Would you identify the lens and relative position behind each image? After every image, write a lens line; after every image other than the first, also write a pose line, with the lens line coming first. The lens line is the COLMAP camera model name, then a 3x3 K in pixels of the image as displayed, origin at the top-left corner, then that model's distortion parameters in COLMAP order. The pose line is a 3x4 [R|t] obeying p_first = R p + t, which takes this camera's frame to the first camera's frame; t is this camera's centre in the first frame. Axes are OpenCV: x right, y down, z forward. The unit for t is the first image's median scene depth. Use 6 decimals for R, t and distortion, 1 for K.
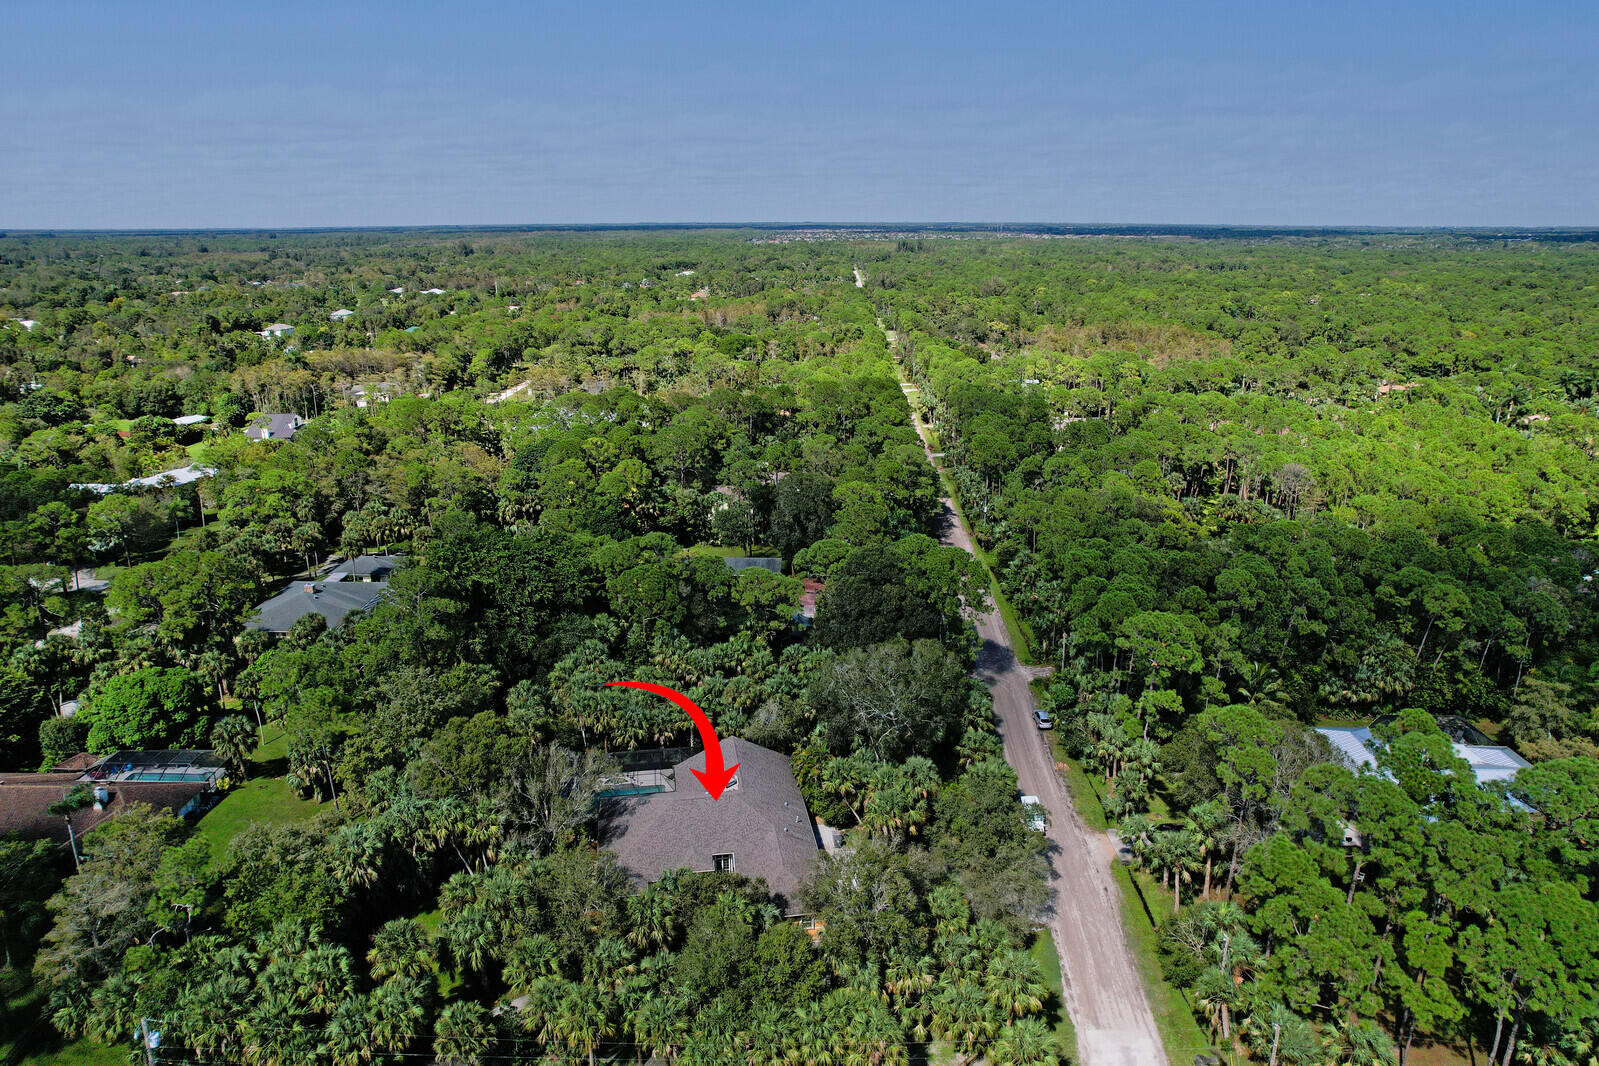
lens RADIAL K [[1021.5, 0, 800.7], [0, 1021.5, 532.7], [0, 0, 1]] dist [-0.051745, 0.049210]
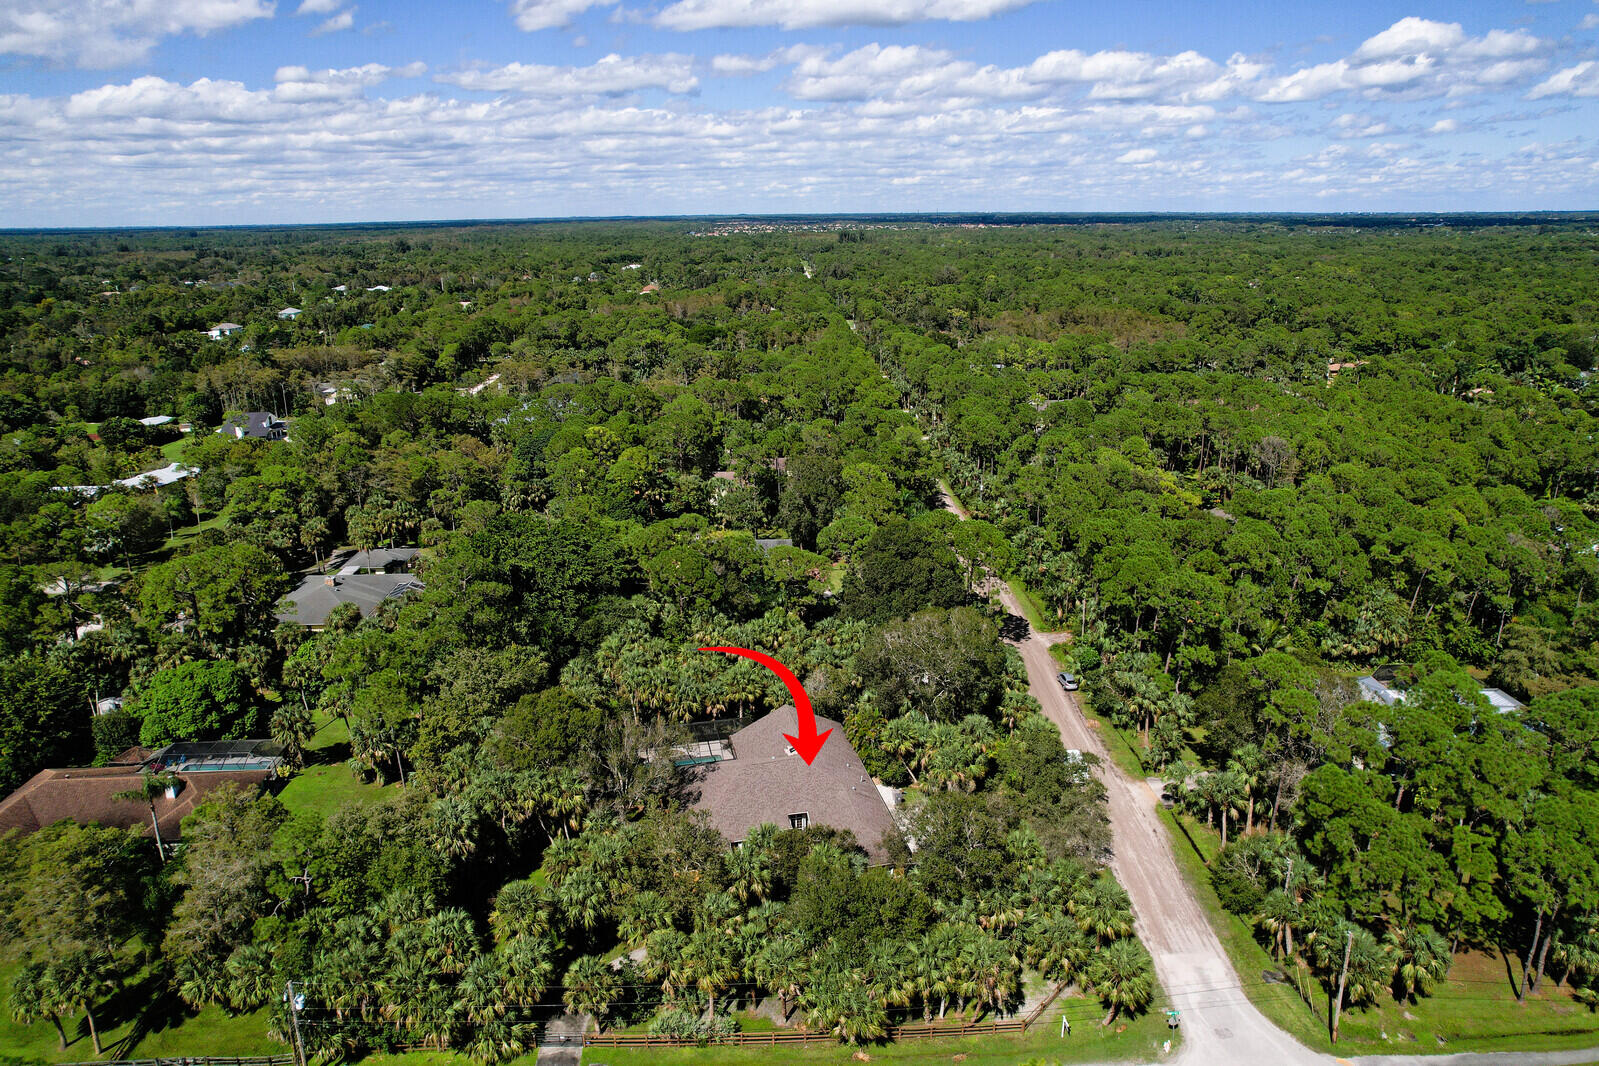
lens RADIAL K [[1021.5, 0, 803.1], [0, 1021.5, 533.1], [0, 0, 1]] dist [-0.051745, 0.049210]
pose [[0.997960, -0.027921, 0.057412, -0.092072], [0.027471, 0.999586, 0.008610, 0.014357], [-0.057628, -0.007015, 0.998313, -0.032028]]
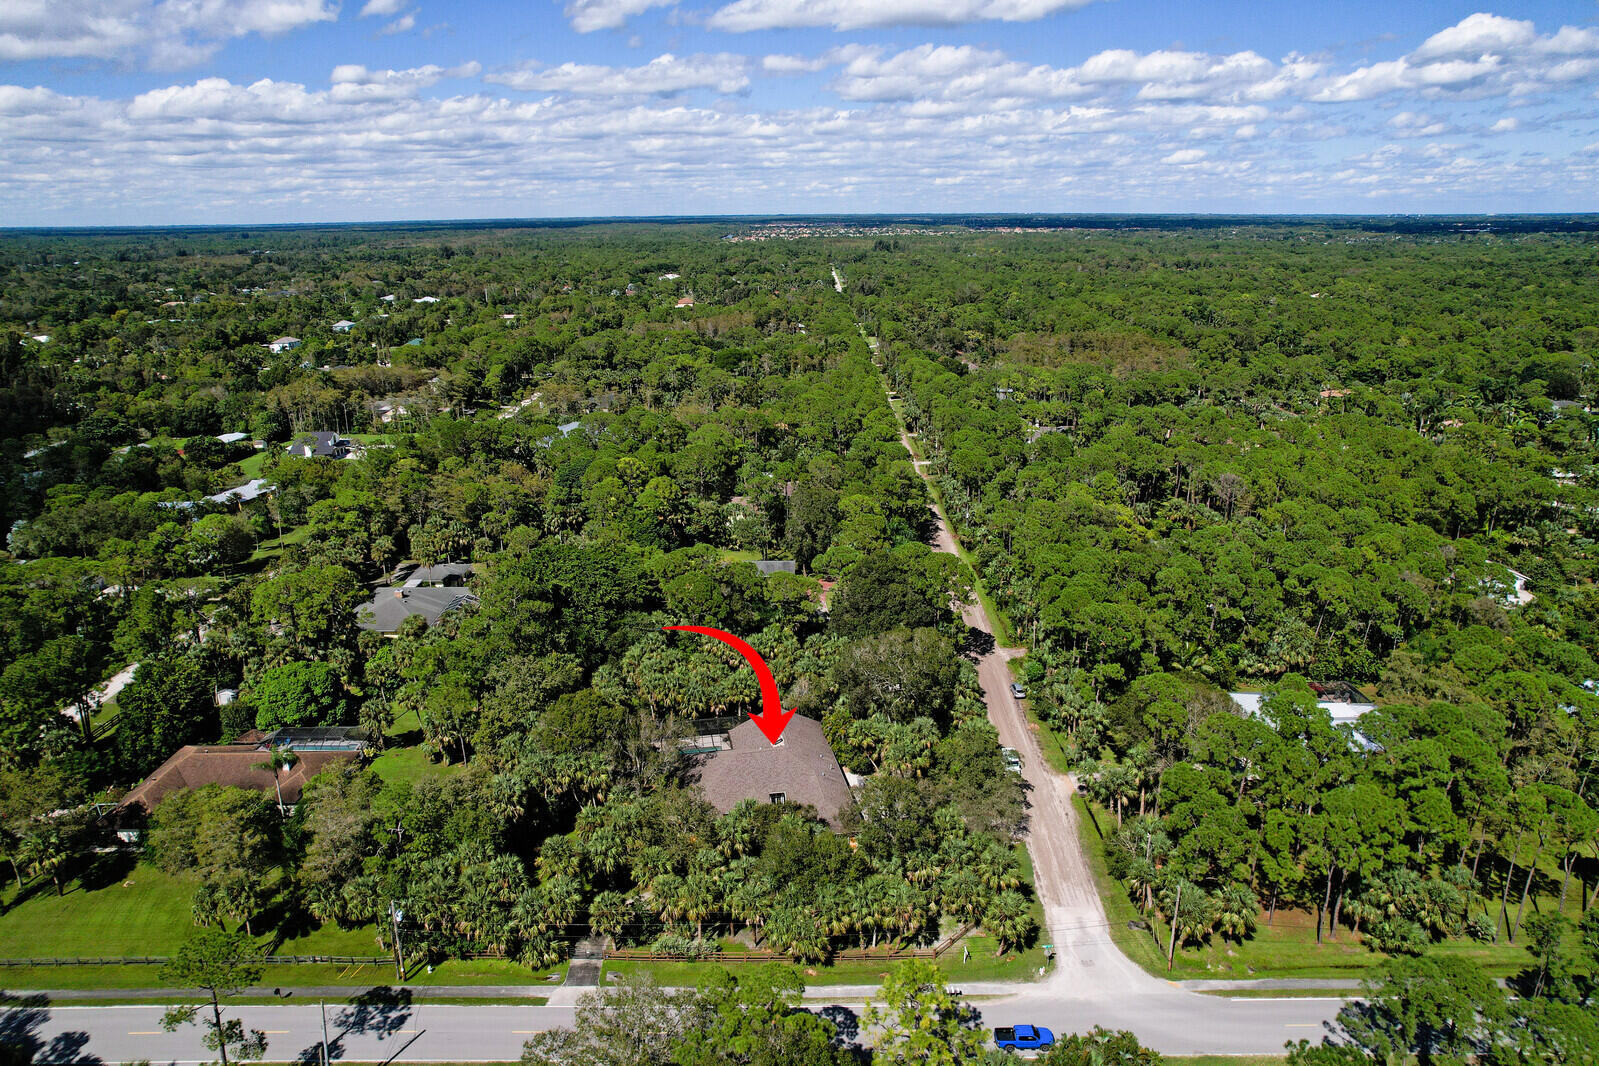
lens RADIAL K [[1021.5, 0, 804.9], [0, 1021.5, 525.7], [0, 0, 1]] dist [-0.051745, 0.049210]
pose [[0.999564, -0.014167, 0.025910, -0.052130], [0.014159, 0.999900, 0.000507, -0.022397], [-0.025915, -0.000140, 0.999664, -0.237507]]
